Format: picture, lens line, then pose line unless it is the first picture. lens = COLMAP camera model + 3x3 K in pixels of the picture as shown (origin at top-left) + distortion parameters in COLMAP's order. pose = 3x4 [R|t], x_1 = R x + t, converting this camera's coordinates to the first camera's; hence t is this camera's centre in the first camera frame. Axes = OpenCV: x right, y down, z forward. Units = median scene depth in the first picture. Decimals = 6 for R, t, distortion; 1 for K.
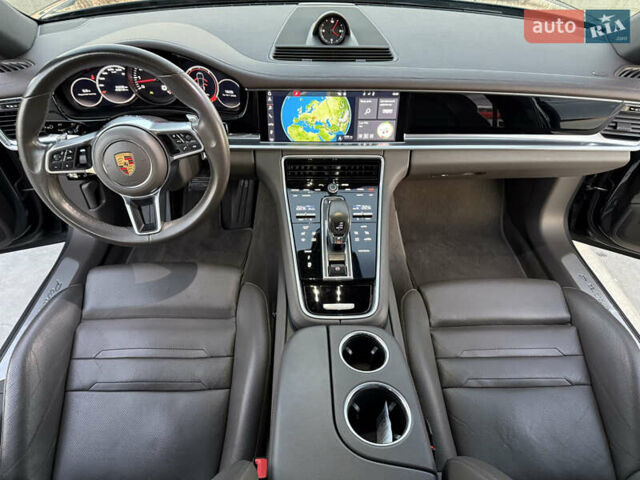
lens RADIAL K [[451.9, 0, 331.1], [0, 451.9, 236.5], [0, 0, 1]] dist [0.036020, -0.056091]
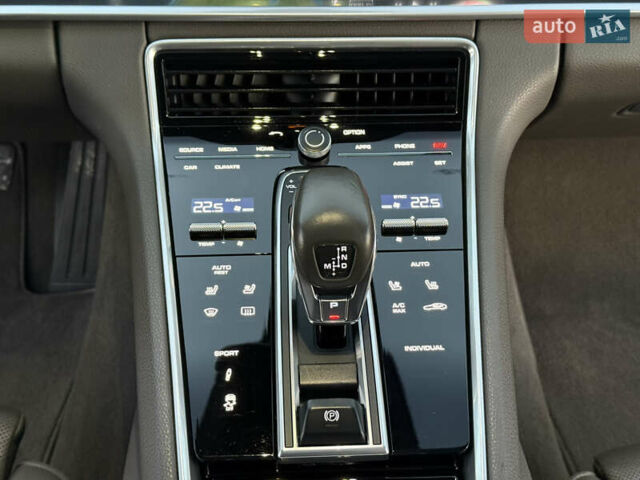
lens RADIAL K [[904.6, 0, 319.5], [0, 904.6, 237.2], [0, 0, 1]] dist [0.074968, 0.000000]
pose [[0.999863, -0.013486, -0.009602, 0.012783], [0.012618, 0.996272, -0.085337, 0.009558], [0.010717, 0.085204, 0.996306, 0.403347]]
